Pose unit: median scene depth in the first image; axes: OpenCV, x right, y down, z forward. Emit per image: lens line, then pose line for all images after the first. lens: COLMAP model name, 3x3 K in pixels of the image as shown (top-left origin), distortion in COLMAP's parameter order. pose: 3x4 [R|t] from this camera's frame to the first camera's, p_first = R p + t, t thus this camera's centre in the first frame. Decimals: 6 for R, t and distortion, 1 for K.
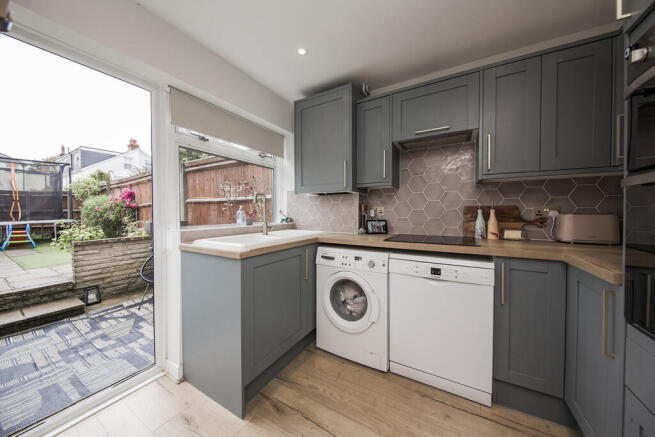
lens RADIAL K [[219.5, 0, 327.7], [0, 219.5, 212.6], [0, 0, 1]] dist [-0.008415, -0.000061]
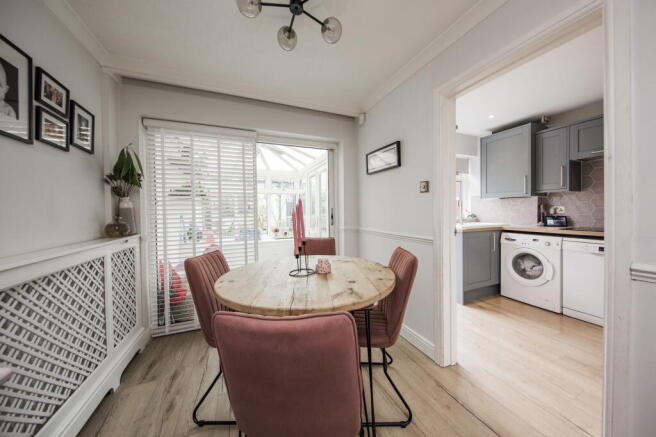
lens RADIAL K [[219.8, 0, 328.2], [0, 219.8, 212.6], [0, 0, 1]] dist [-0.008415, -0.000061]
pose [[0.794157, 0.001652, -0.607710, -0.081962], [0.004574, 0.999952, 0.008696, -0.007244], [0.607695, -0.009686, 0.794111, -1.011304]]
